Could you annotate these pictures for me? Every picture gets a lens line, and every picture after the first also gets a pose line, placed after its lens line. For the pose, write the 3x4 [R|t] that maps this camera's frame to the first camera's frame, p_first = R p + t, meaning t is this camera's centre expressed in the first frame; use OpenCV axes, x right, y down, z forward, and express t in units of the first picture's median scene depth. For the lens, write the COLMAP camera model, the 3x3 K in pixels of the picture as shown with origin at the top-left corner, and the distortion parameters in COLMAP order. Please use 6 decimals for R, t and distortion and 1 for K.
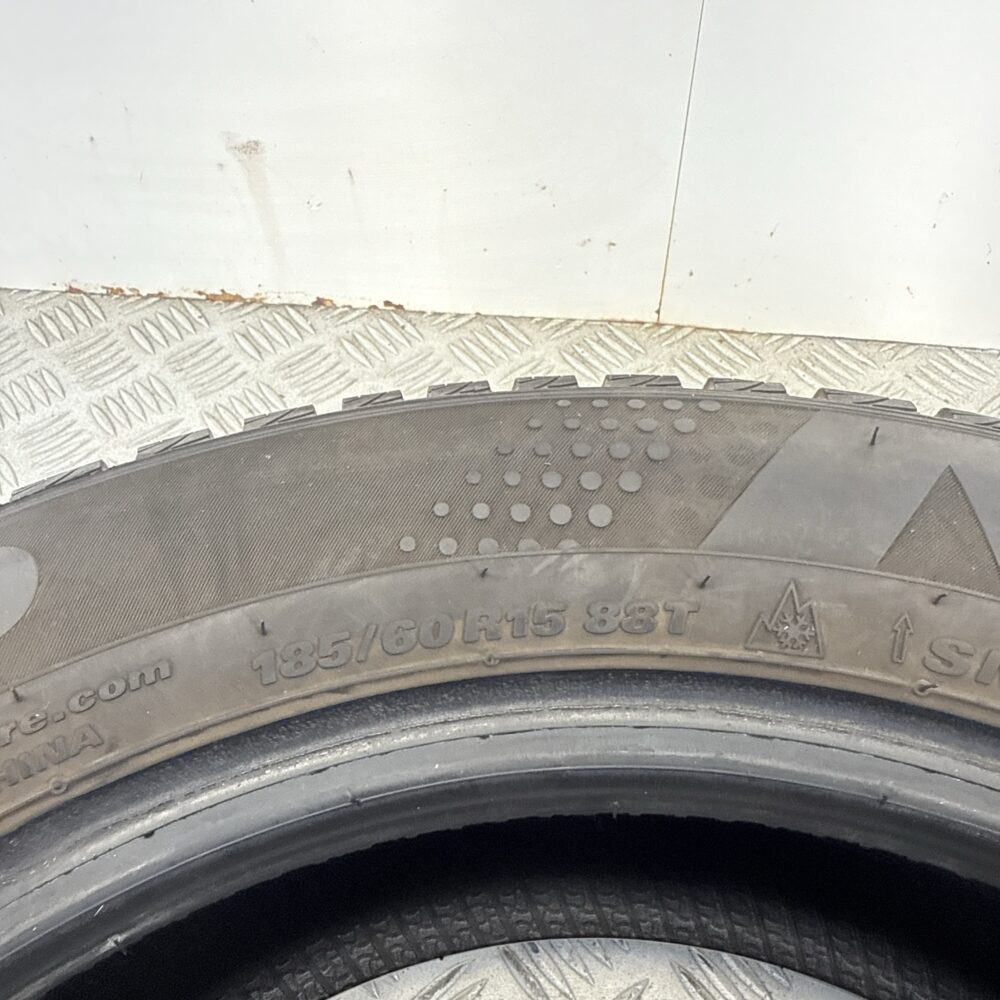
lens RADIAL K [[976.5, 0, 500.0], [0, 976.5, 500.0], [0, 0, 1]] dist [-0.004925, -0.006657]
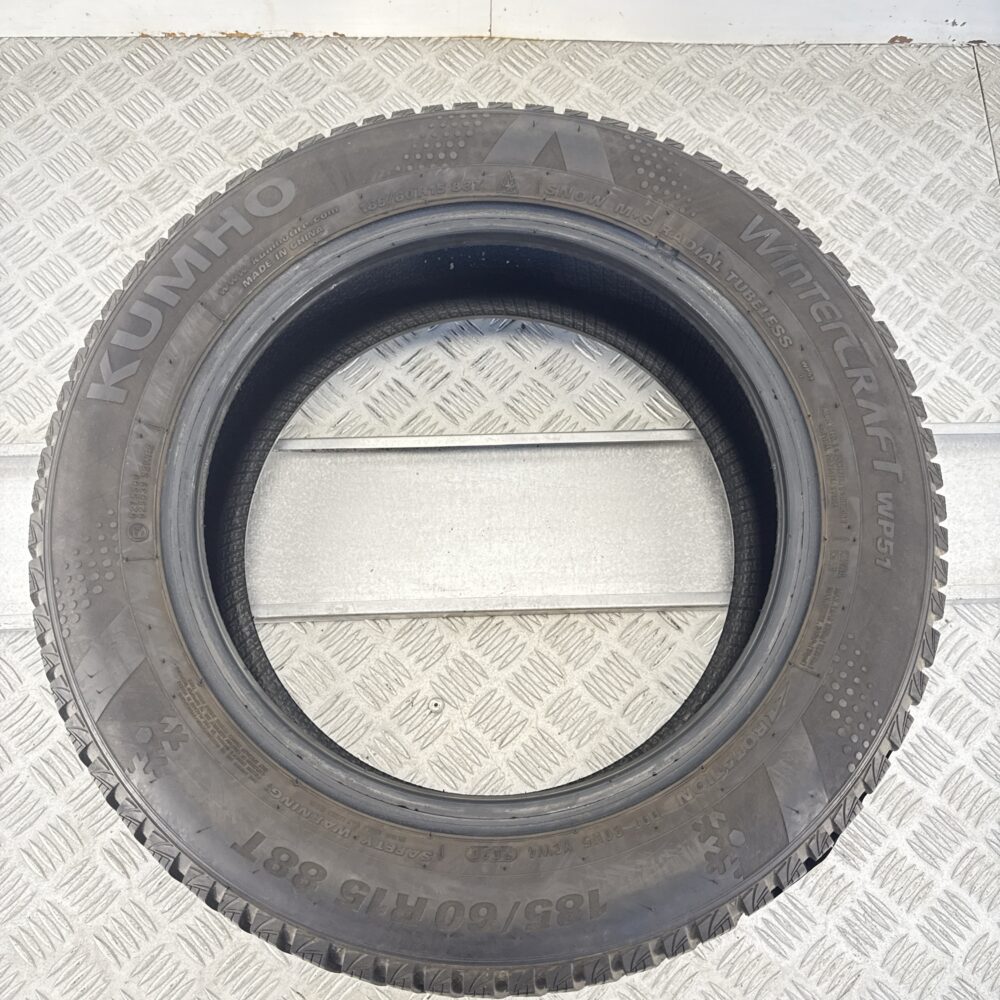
lens RADIAL K [[974.7, 0, 500.0], [0, 974.7, 500.0], [0, 0, 1]] dist [0.104128, -0.195904]
pose [[0.991868, -0.102108, 0.075966, -0.044289], [0.069916, 0.935940, 0.345150, -0.012122], [-0.106343, -0.337033, 0.935468, -0.979058]]
